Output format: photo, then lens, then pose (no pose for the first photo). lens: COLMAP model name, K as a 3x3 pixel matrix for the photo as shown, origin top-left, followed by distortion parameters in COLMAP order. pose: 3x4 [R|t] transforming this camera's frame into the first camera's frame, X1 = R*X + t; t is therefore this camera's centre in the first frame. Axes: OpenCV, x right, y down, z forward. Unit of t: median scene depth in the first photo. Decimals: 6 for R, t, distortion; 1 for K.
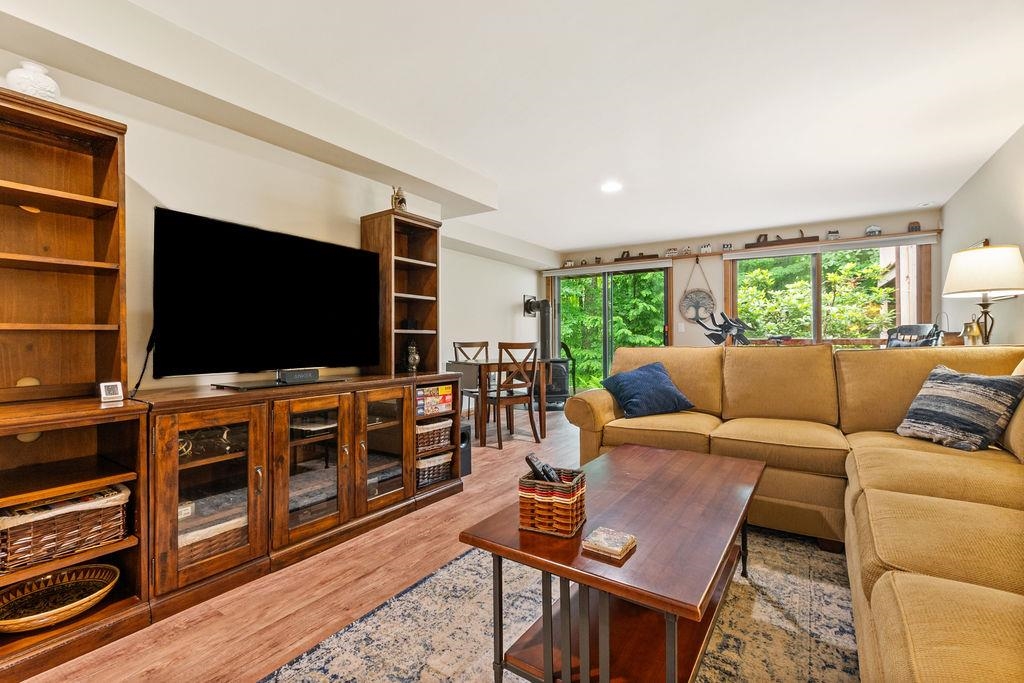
lens RADIAL K [[449.0, 0, 541.8], [0, 449.0, 334.1], [0, 0, 1]] dist [0.010305, -0.003124]
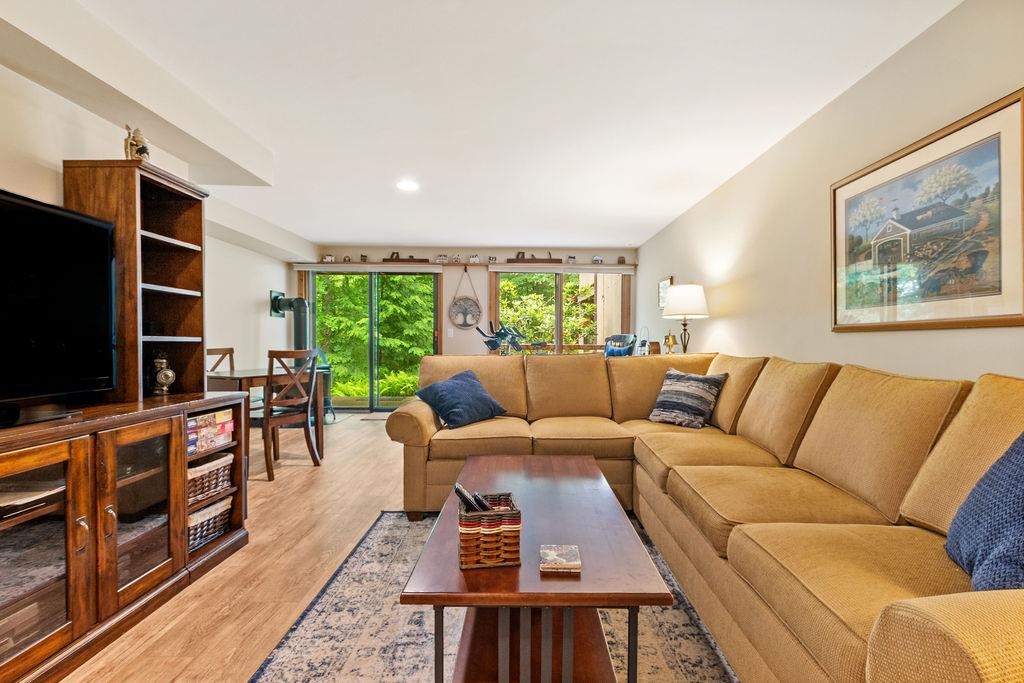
lens RADIAL K [[449.0, 0, 519.8], [0, 449.0, 343.8], [0, 0, 1]] dist [0.010305, -0.003124]
pose [[0.833173, 0.002408, 0.553007, -0.227265], [-0.014830, 0.999728, 0.017989, -0.019630], [-0.552814, -0.023189, 0.832982, 0.095672]]
